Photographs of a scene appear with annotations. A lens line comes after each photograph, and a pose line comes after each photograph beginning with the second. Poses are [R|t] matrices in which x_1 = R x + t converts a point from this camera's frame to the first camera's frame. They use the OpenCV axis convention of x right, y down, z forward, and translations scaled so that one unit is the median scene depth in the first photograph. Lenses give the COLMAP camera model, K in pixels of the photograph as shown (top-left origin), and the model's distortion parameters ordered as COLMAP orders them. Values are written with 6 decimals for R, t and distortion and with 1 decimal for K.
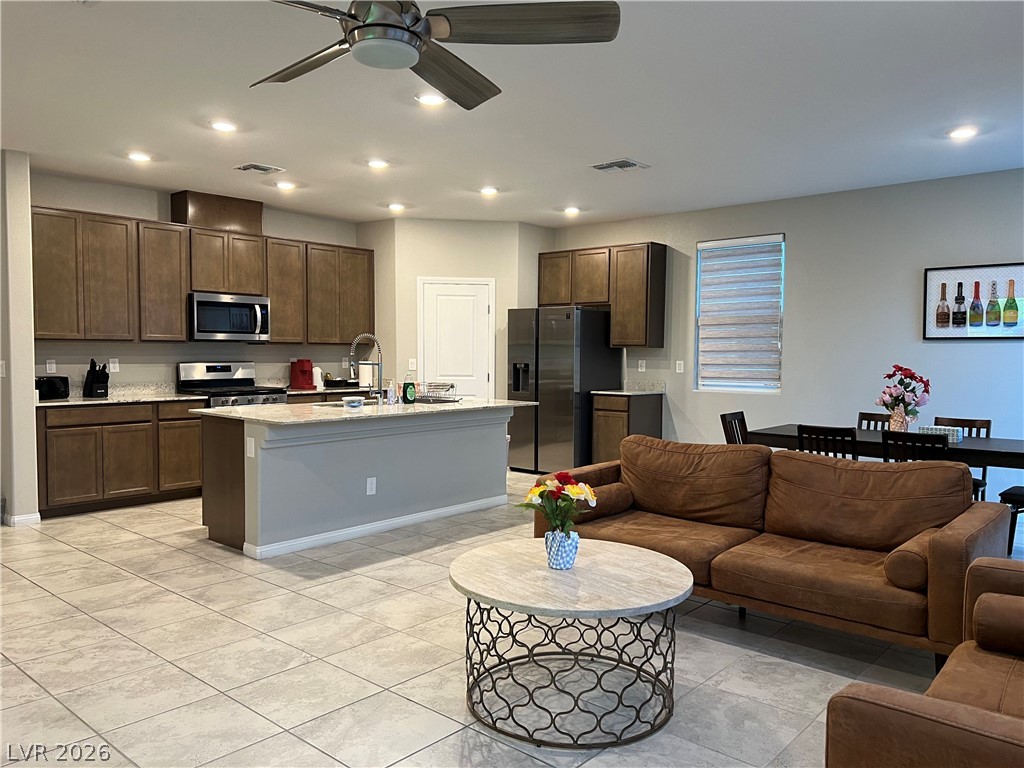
lens RADIAL K [[765.2, 0, 509.8], [0, 765.2, 388.3], [0, 0, 1]] dist [0.063931, -0.073504]
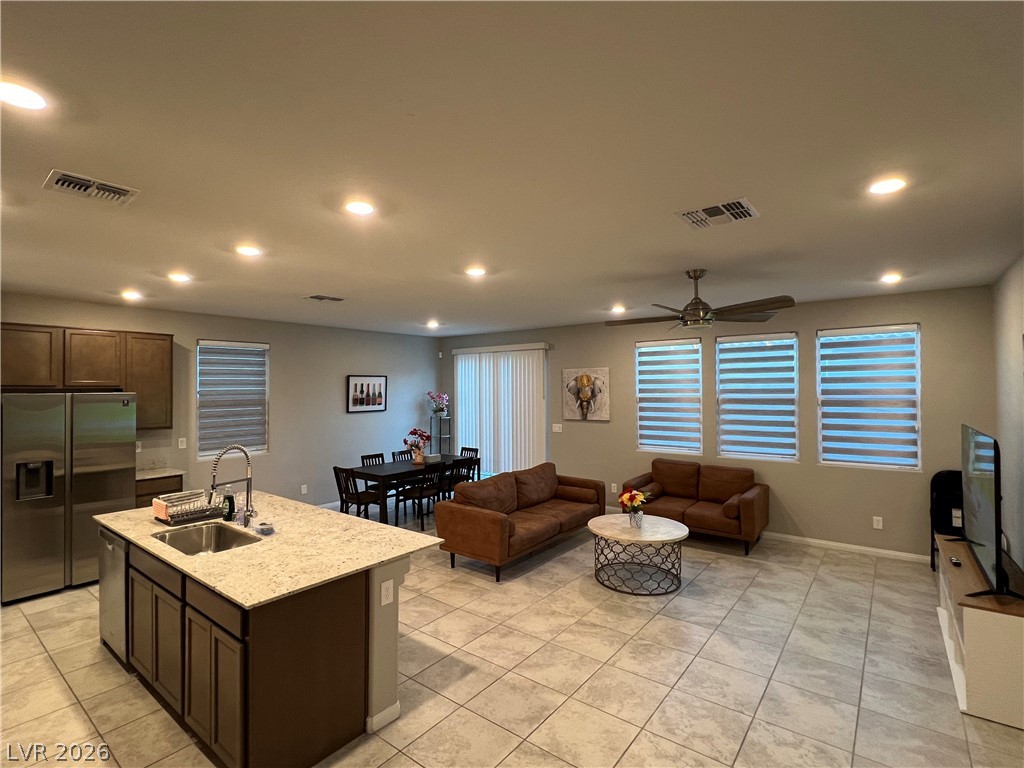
lens RADIAL K [[494.6, 0, 507.3], [0, 494.6, 384.9], [0, 0, 1]] dist [0.001171, 0.000374]
pose [[-0.053418, -0.000518, 0.998572, -0.659891], [0.055534, 0.998451, 0.003489, -0.109261], [-0.997027, 0.055642, -0.053306, 0.655582]]
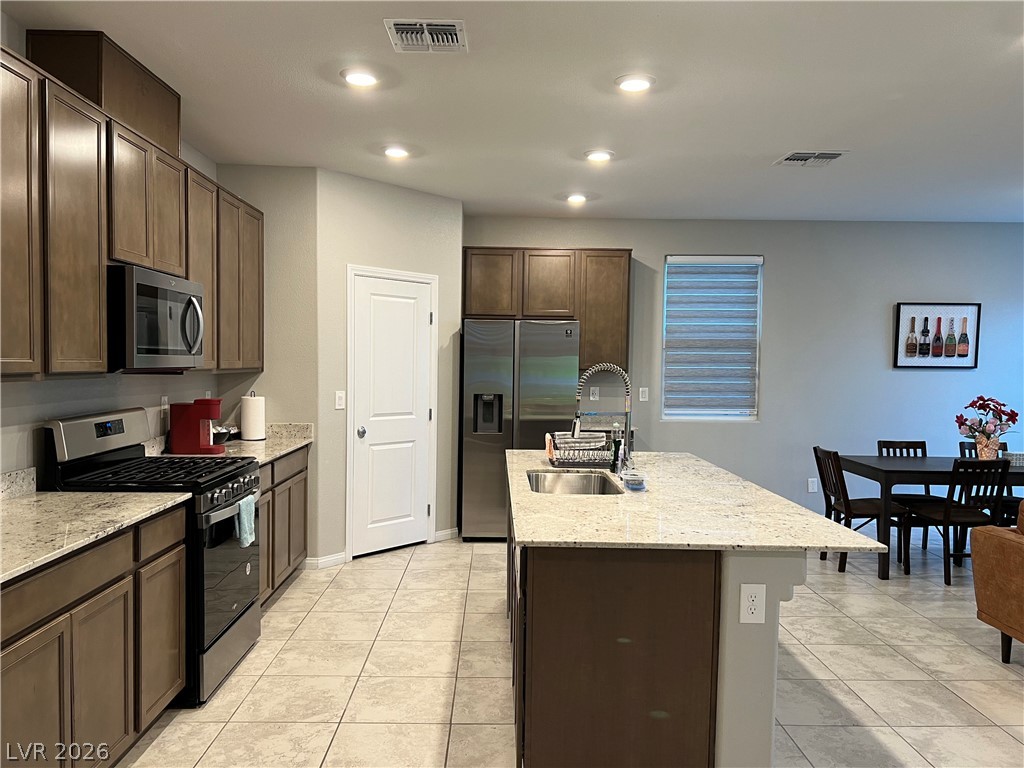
lens RADIAL K [[765.2, 0, 510.1], [0, 765.2, 386.6], [0, 0, 1]] dist [0.063931, -0.073504]
pose [[0.737697, -0.020137, 0.674831, -0.580921], [0.026394, 0.999651, 0.000977, -0.050033], [-0.674616, 0.017091, 0.737971, 0.546754]]
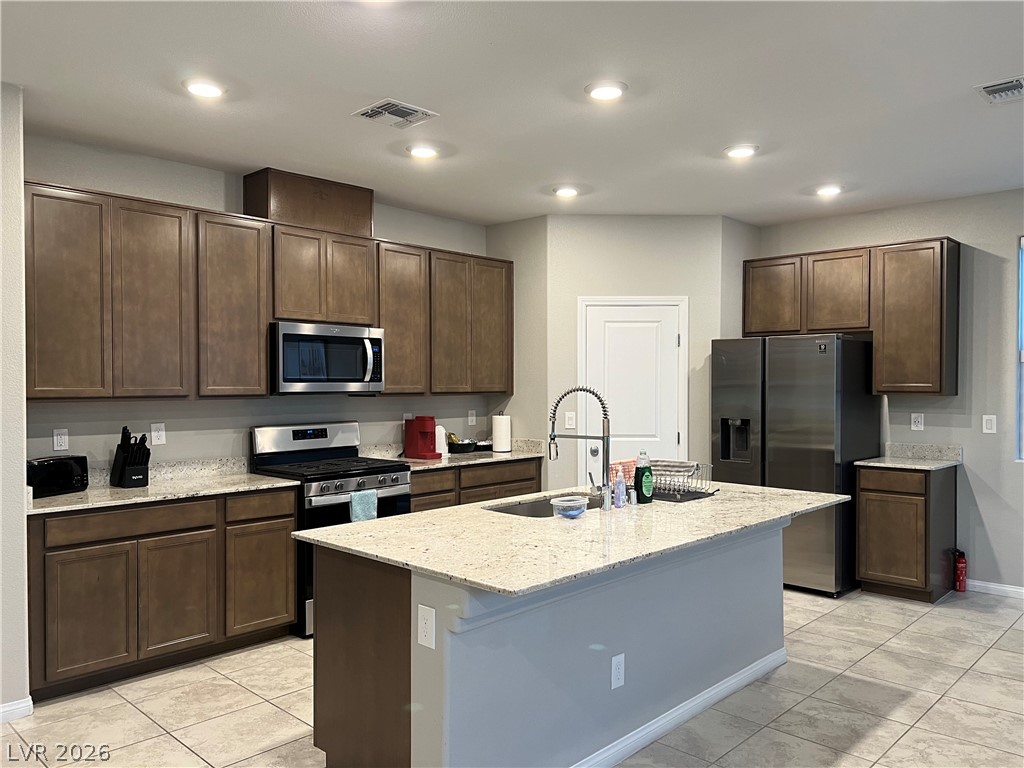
lens RADIAL K [[765.2, 0, 509.3], [0, 765.2, 389.9], [0, 0, 1]] dist [0.063931, -0.073504]
pose [[0.998910, -0.008341, -0.045934, -0.192831], [0.006530, 0.999201, -0.039441, -0.040438], [0.046226, 0.039098, 0.998166, 0.376321]]
